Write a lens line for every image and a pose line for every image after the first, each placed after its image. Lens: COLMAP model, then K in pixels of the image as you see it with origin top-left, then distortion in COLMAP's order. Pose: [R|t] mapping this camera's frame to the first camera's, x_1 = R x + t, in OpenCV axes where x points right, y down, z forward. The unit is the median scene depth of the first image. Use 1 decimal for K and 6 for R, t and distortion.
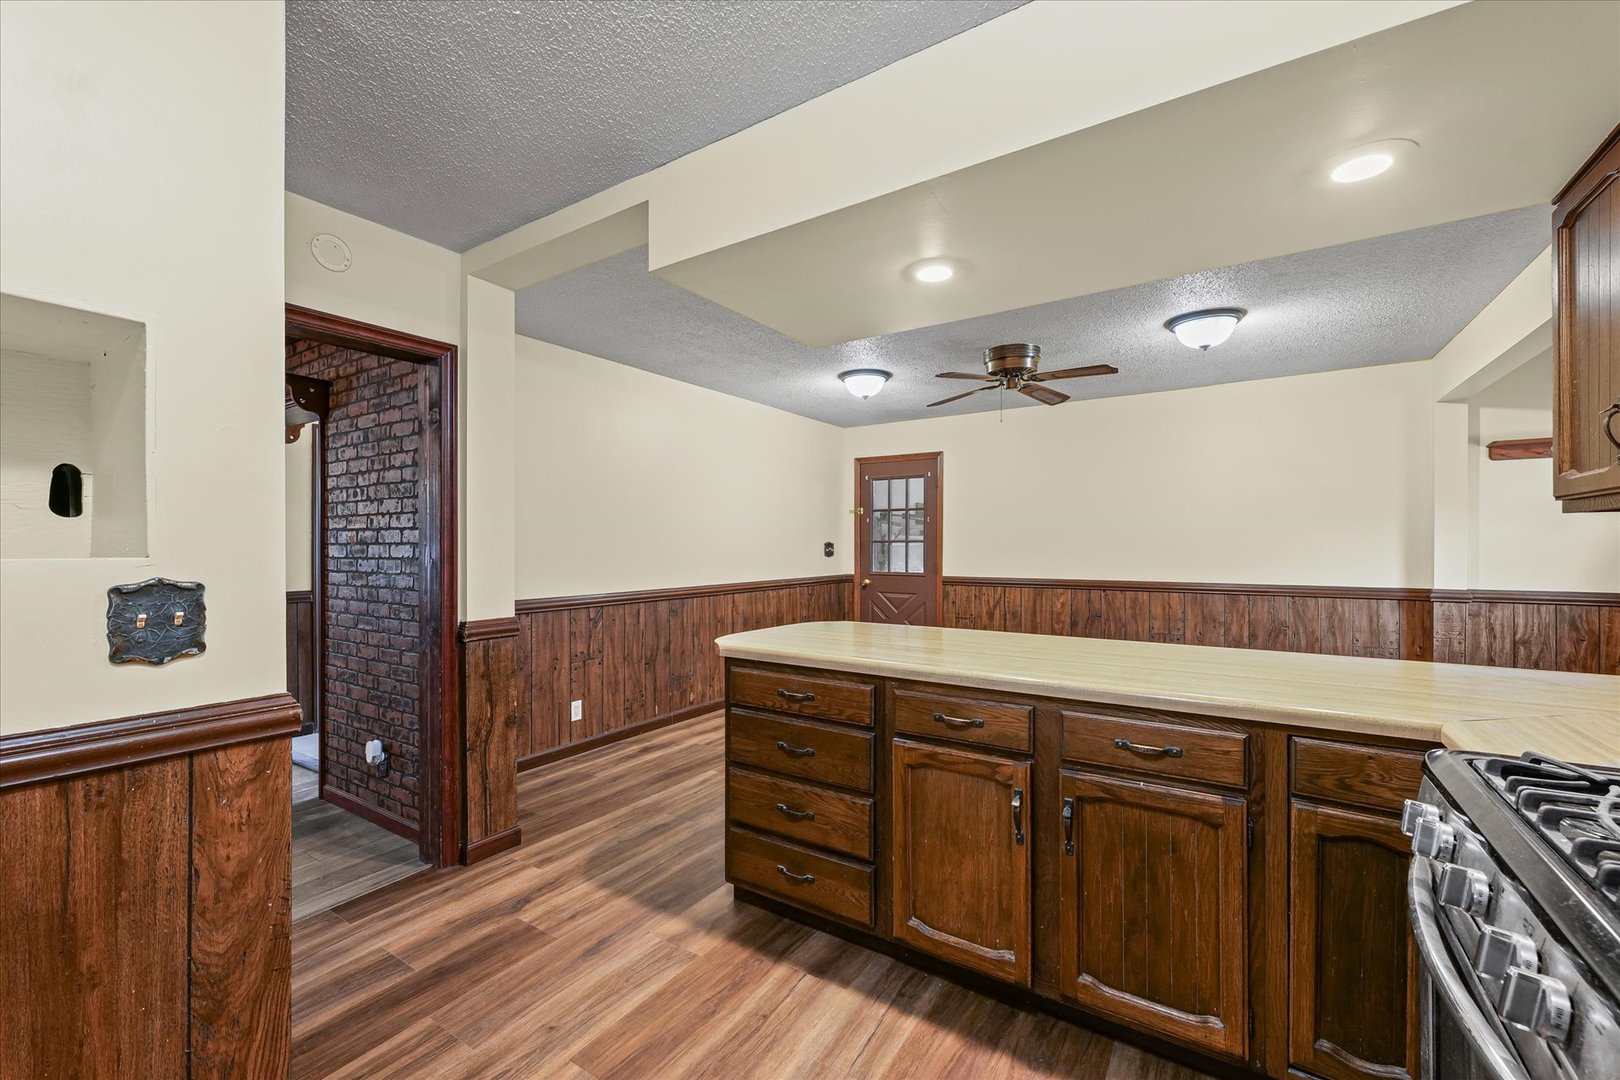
lens RADIAL K [[674.7, 0, 803.4], [0, 674.7, 550.3], [0, 0, 1]] dist [0.004680, -0.000467]
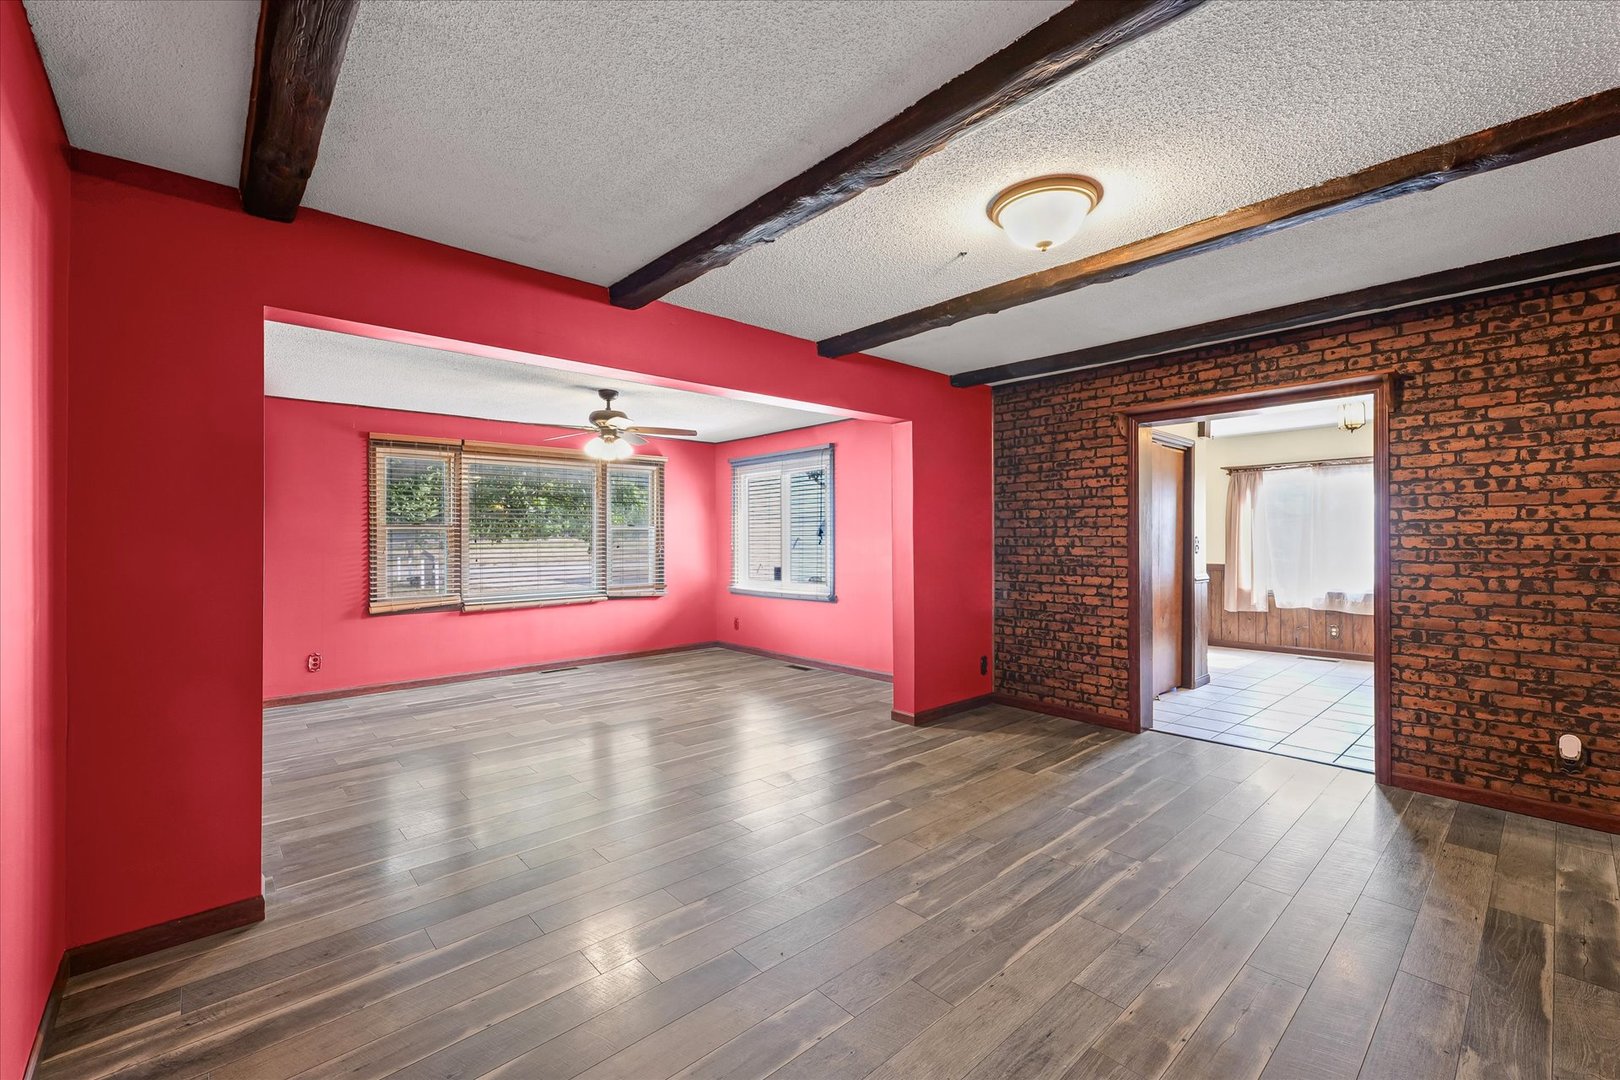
lens RADIAL K [[674.7, 0, 807.2], [0, 674.7, 536.1], [0, 0, 1]] dist [0.004680, -0.000467]
pose [[0.967276, 0.000705, -0.253726, -1.427977], [-0.004013, 0.999914, -0.012521, 0.009115], [0.253695, 0.013129, 0.967195, -0.228183]]
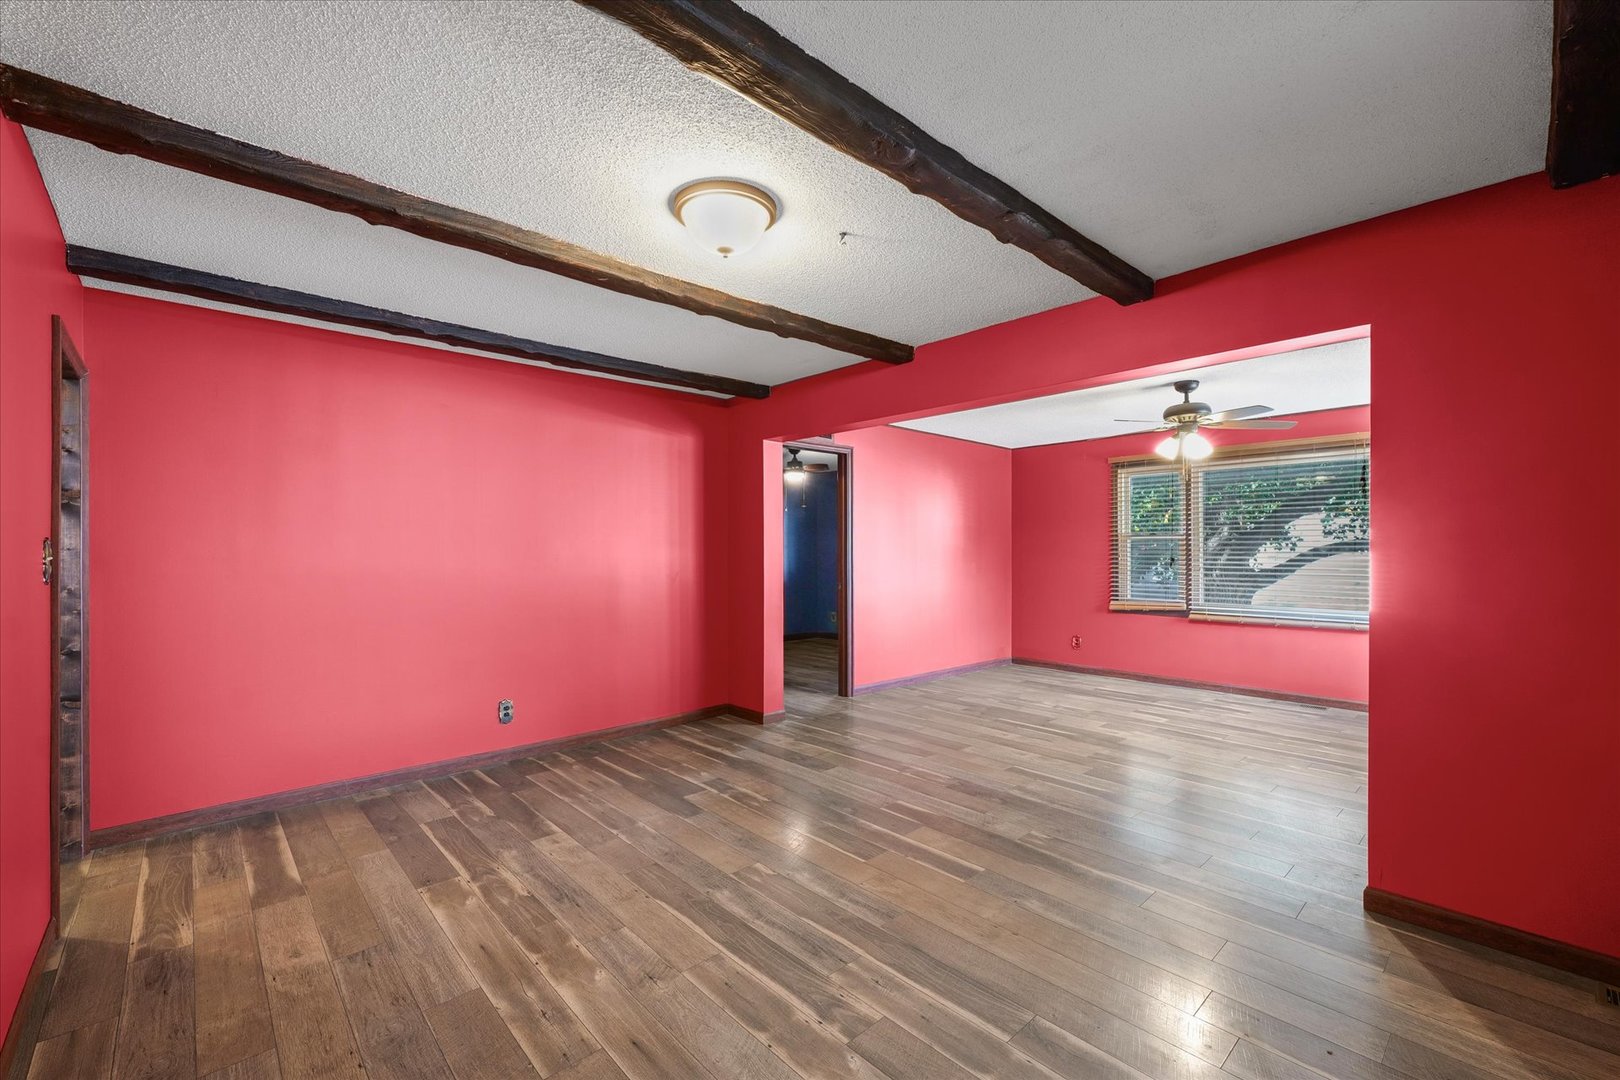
lens RADIAL K [[674.7, 0, 810.0], [0, 674.7, 548.1], [0, 0, 1]] dist [0.004680, -0.000467]
pose [[-0.243527, 0.005155, -0.969880, -0.678568], [-0.005222, 0.999964, 0.006626, -0.008030], [0.969880, 0.006678, -0.243492, 0.824776]]
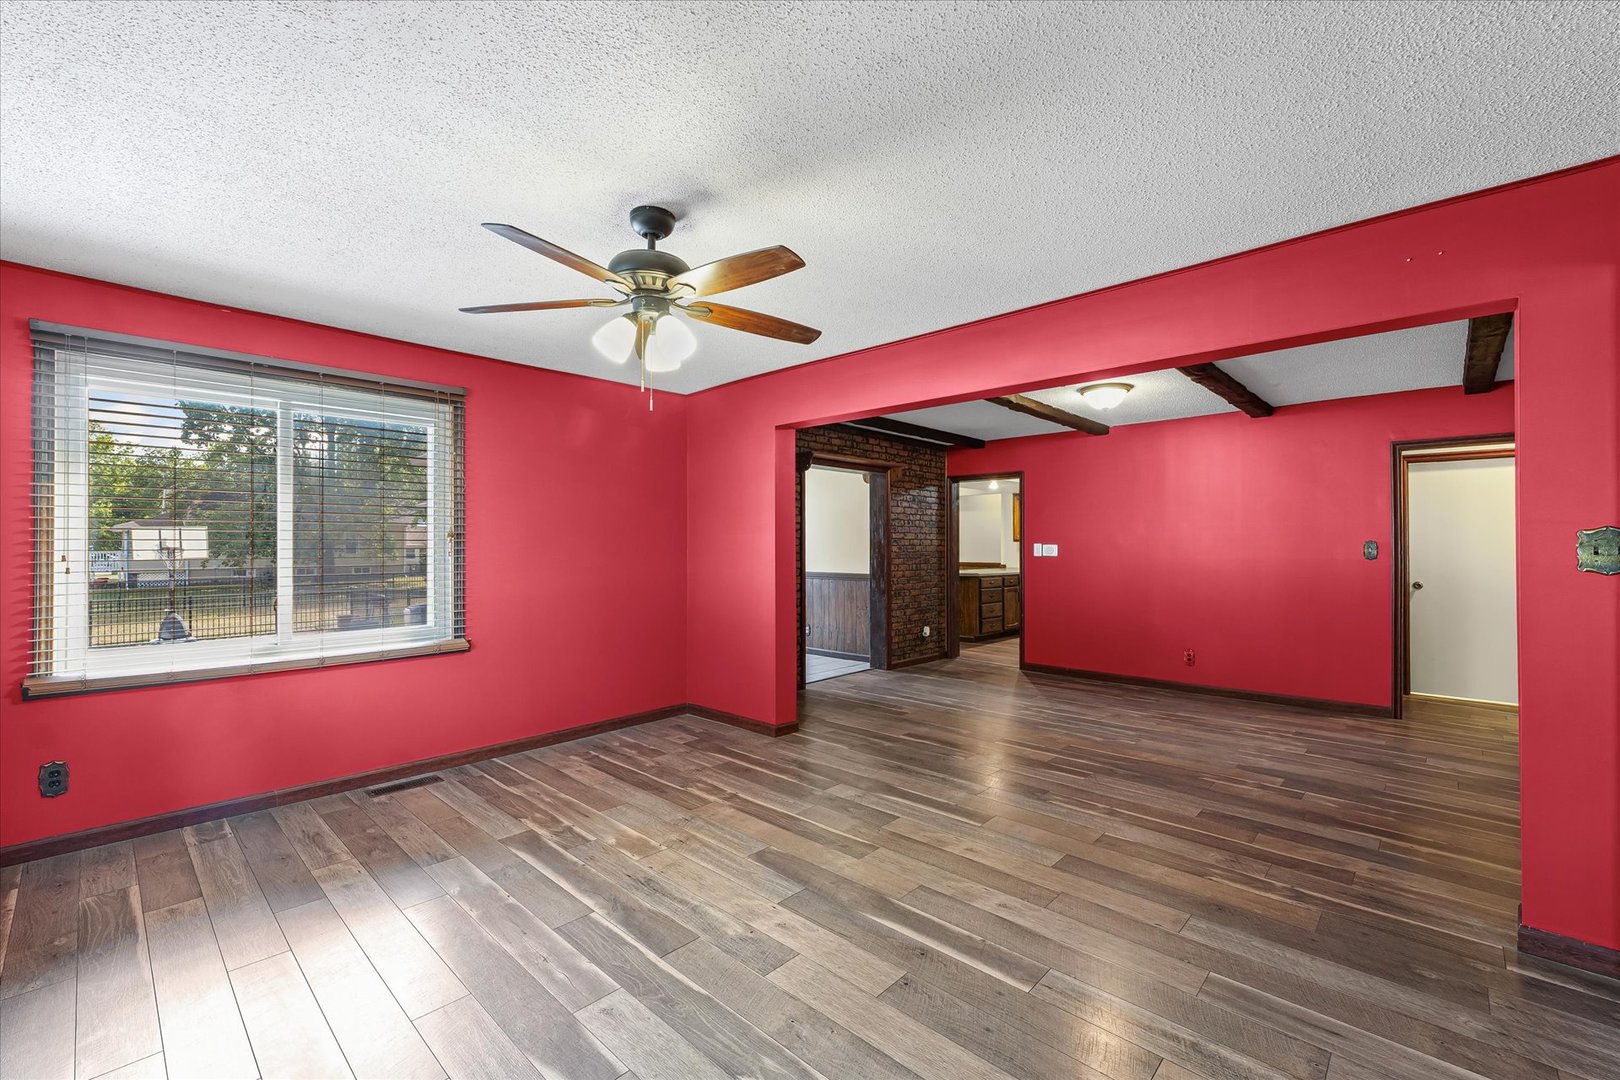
lens RADIAL K [[674.7, 0, 819.6], [0, 674.7, 545.1], [0, 0, 1]] dist [0.004680, -0.000467]
pose [[0.165400, 0.006440, 0.986206, -3.034118], [0.007461, 0.999942, -0.007781, 0.004505], [-0.986198, 0.008645, 0.165343, 0.957977]]
